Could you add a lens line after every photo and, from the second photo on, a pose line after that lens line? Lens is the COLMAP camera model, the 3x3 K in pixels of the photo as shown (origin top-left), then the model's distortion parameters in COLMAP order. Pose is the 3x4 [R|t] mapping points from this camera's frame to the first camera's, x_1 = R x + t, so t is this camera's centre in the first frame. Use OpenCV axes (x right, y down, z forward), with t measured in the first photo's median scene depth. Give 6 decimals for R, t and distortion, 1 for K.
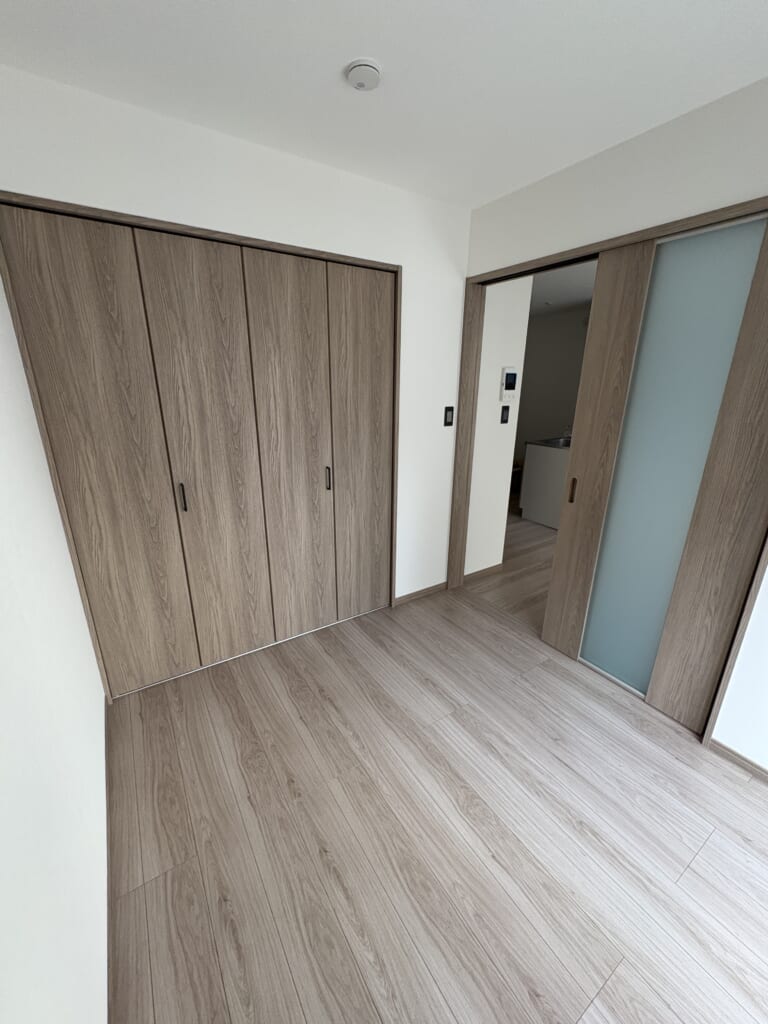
lens RADIAL K [[404.6, 0, 379.7], [0, 404.6, 516.0], [0, 0, 1]] dist [-0.002724, 0.000148]
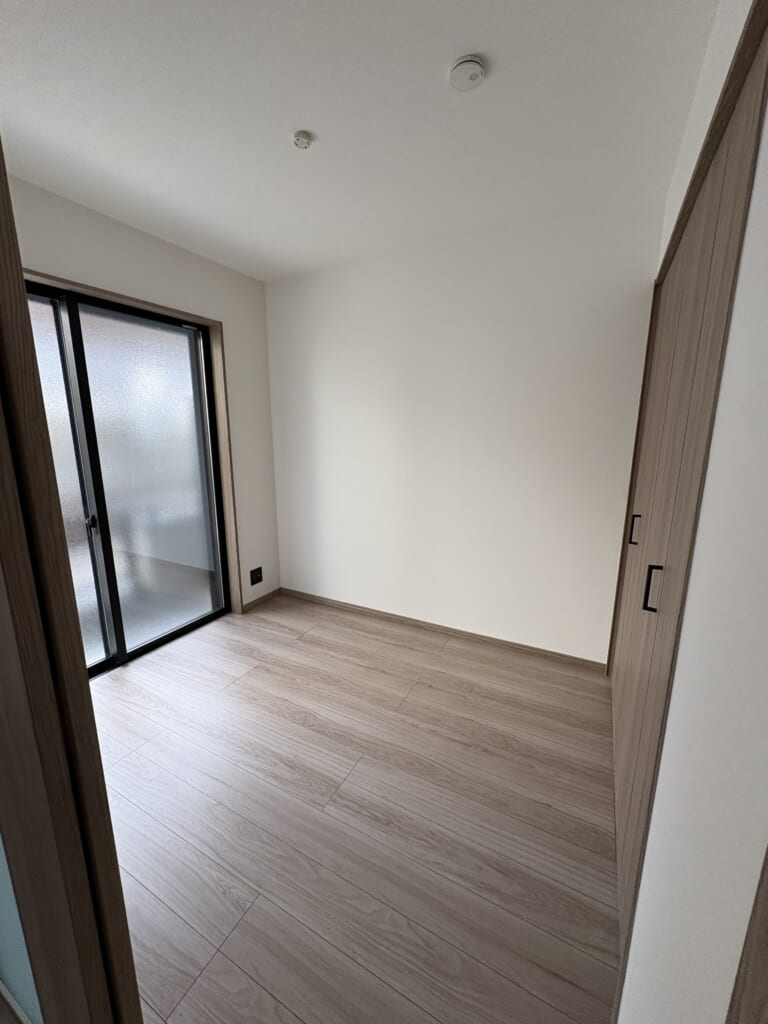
lens RADIAL K [[404.6, 0, 382.2], [0, 404.6, 511.2], [0, 0, 1]] dist [-0.002724, 0.000148]
pose [[-0.872204, 0.090368, -0.480721, 0.523596], [-0.158087, 0.877964, 0.451871, -0.467138], [0.462891, 0.470120, -0.751478, 1.624546]]
